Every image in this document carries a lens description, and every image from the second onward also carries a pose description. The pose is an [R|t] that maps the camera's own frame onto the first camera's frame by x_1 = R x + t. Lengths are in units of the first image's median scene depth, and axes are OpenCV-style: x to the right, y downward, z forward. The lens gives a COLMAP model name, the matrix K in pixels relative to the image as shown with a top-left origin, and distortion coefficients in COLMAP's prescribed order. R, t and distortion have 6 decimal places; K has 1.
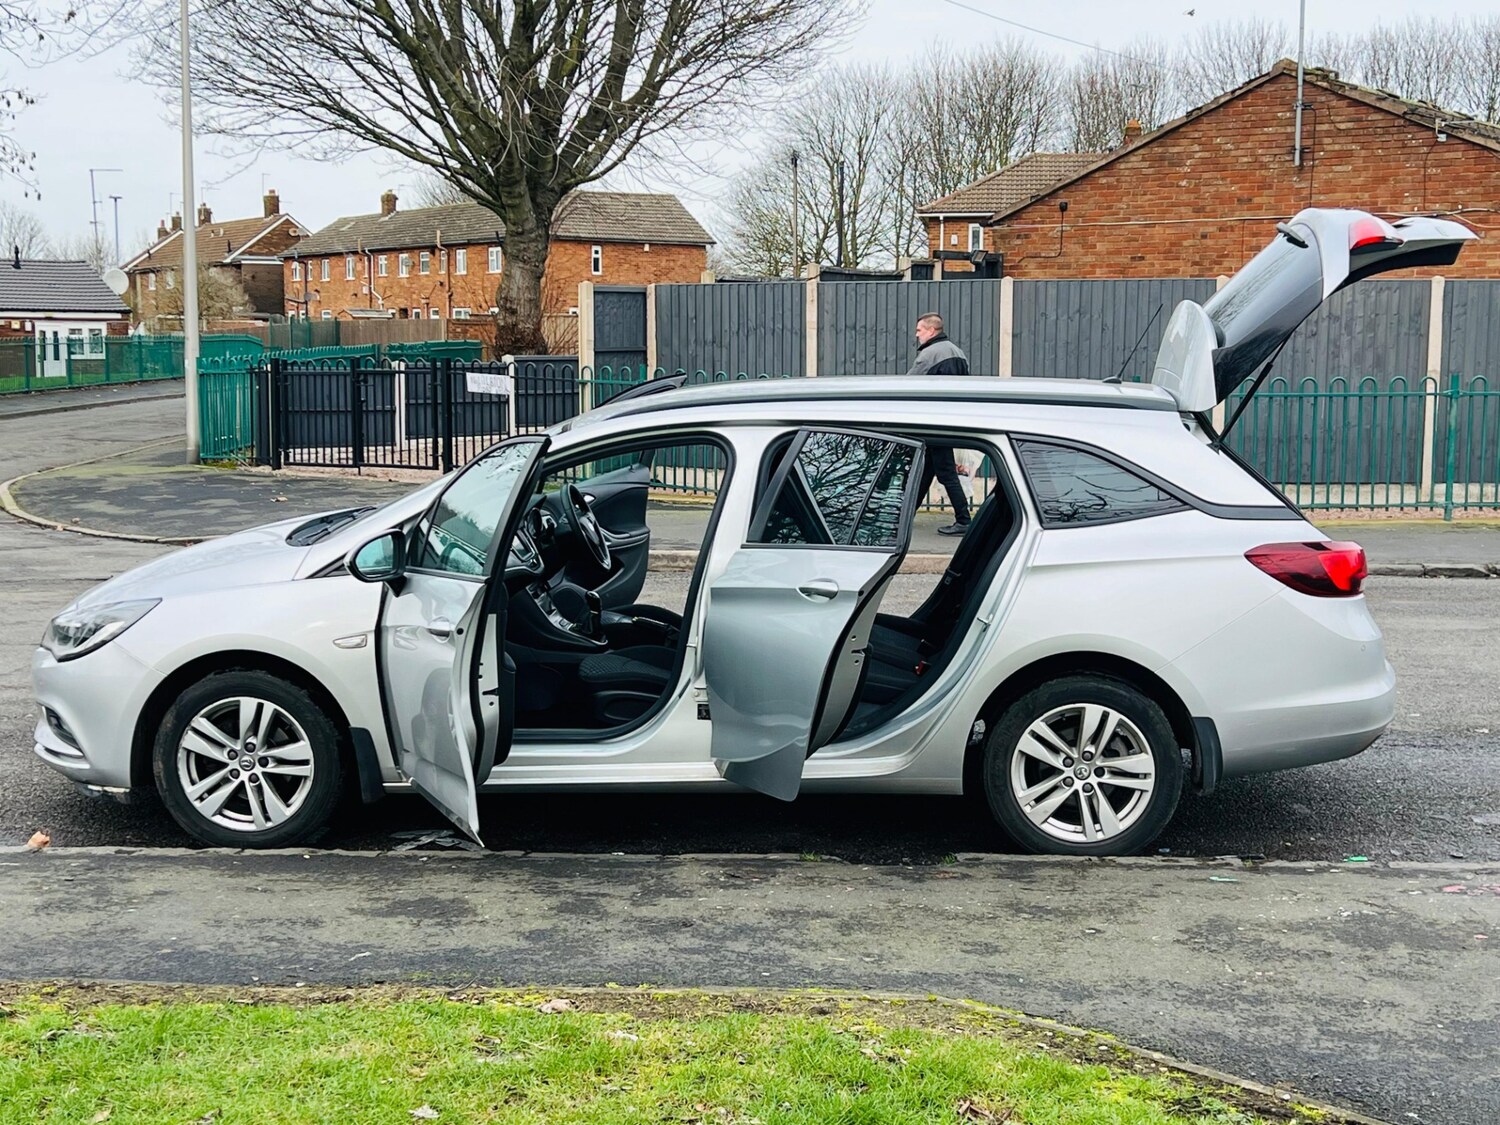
lens RADIAL K [[1993.2, 0, 748.8], [0, 1993.2, 567.2], [0, 0, 1]] dist [0.165913, -0.450382]
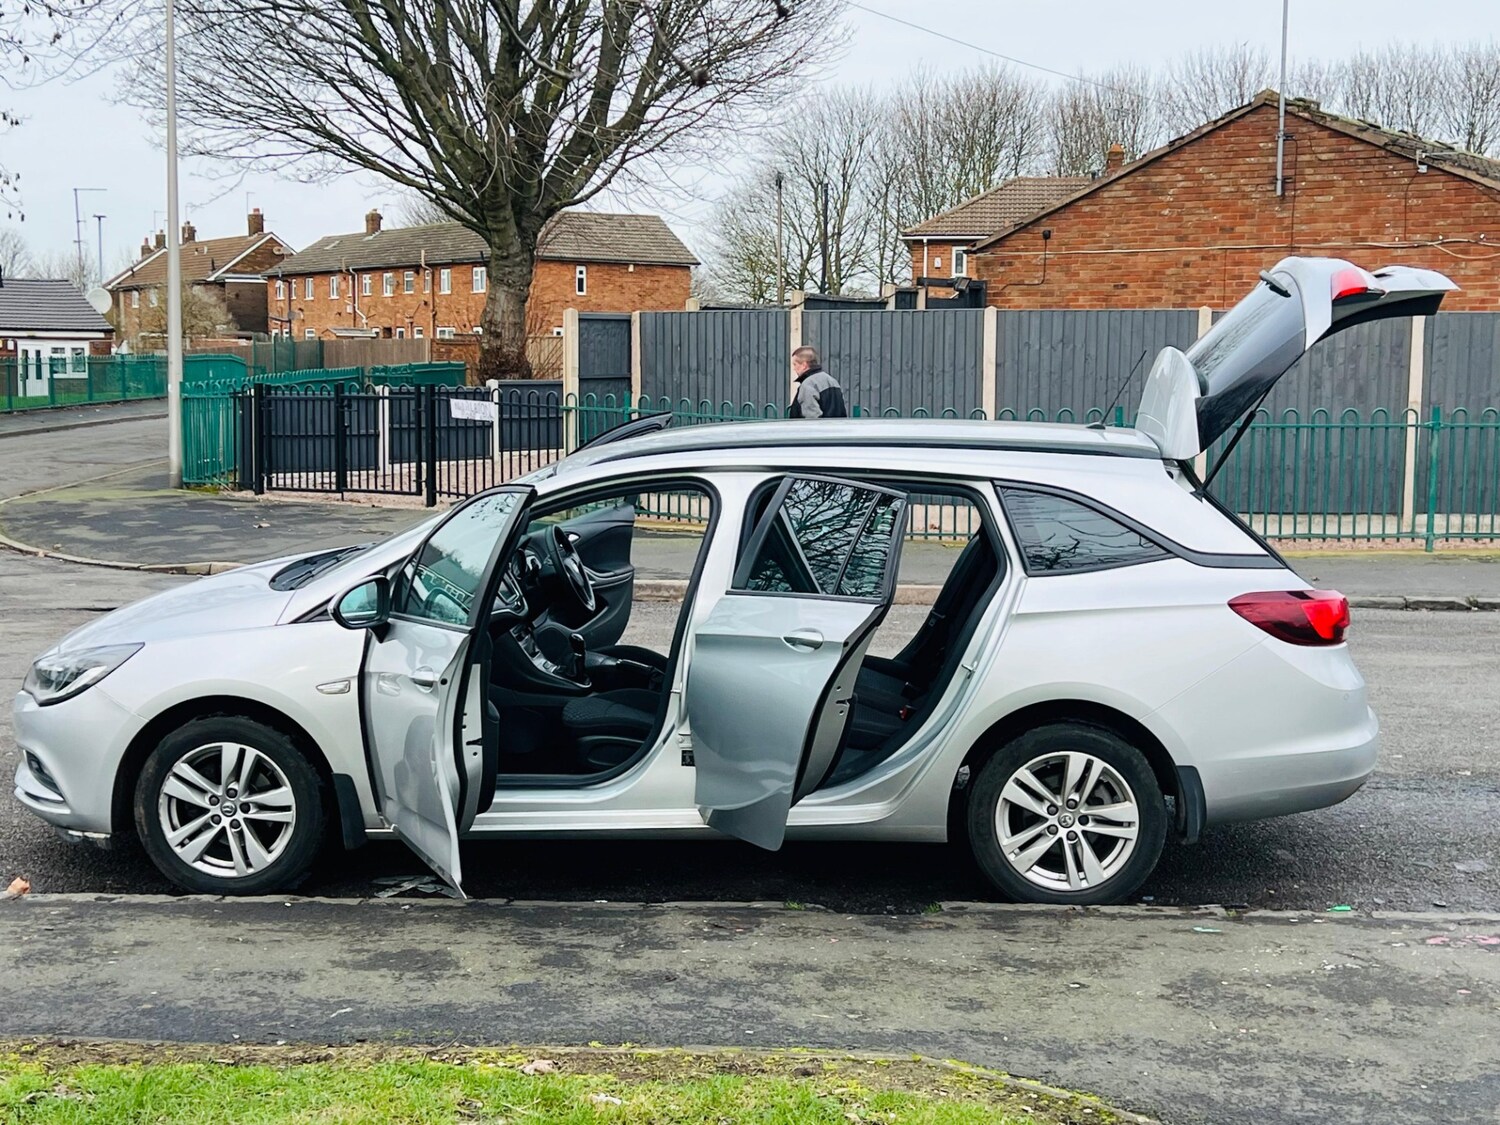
lens RADIAL K [[1994.7, 0, 748.7], [0, 1994.7, 559.1], [0, 0, 1]] dist [0.159487, -0.429471]
pose [[0.999961, 0.003022, 0.008262, -0.000228], [-0.002912, 0.999908, -0.013257, -0.004634], [-0.008301, 0.013232, 0.999878, -0.000184]]
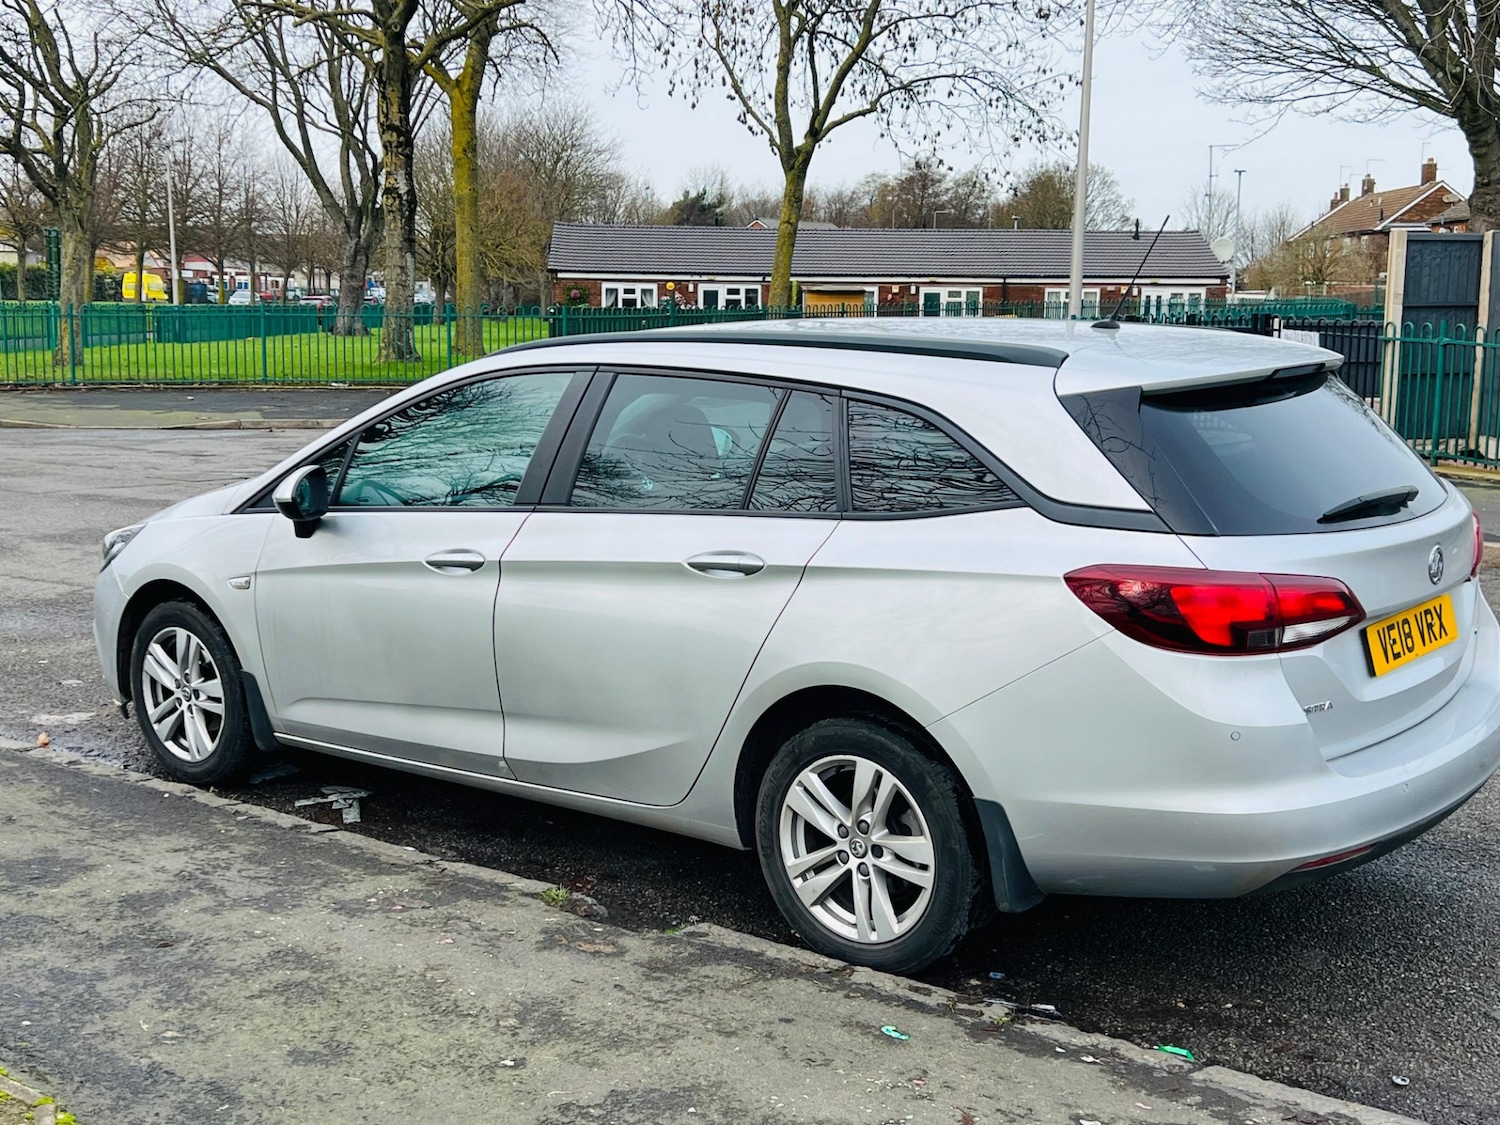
lens RADIAL K [[1817.4, 0, 734.1], [0, 1817.4, 582.5], [0, 0, 1]] dist [0.135982, -0.313949]
pose [[0.819369, 0.092608, -0.565737, 0.163424], [-0.071602, 0.995670, 0.059282, -0.010582], [0.568777, -0.008066, 0.822452, 0.135914]]
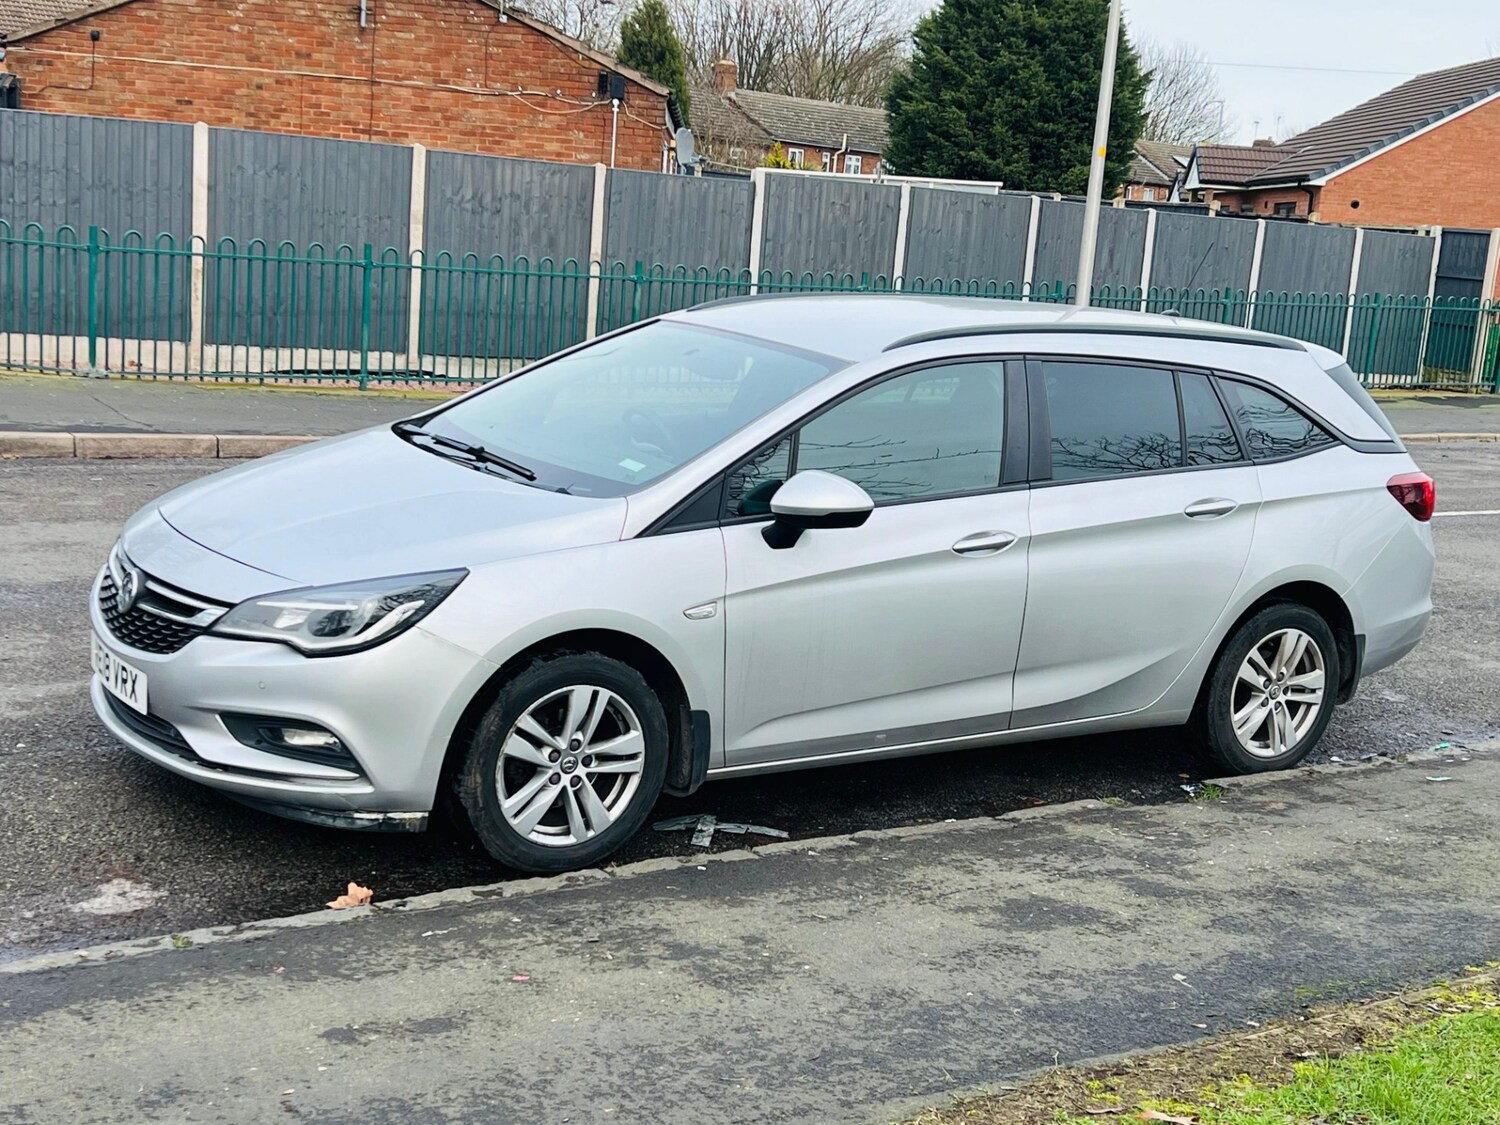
lens RADIAL K [[1961.6, 0, 732.2], [0, 1961.6, 579.2], [0, 0, 1]] dist [0.159969, -0.405145]
pose [[0.795851, -0.051502, 0.603299, -0.227156], [-0.001920, 0.996156, 0.087571, -0.016142], [-0.605490, -0.070852, 0.792693, 0.111224]]
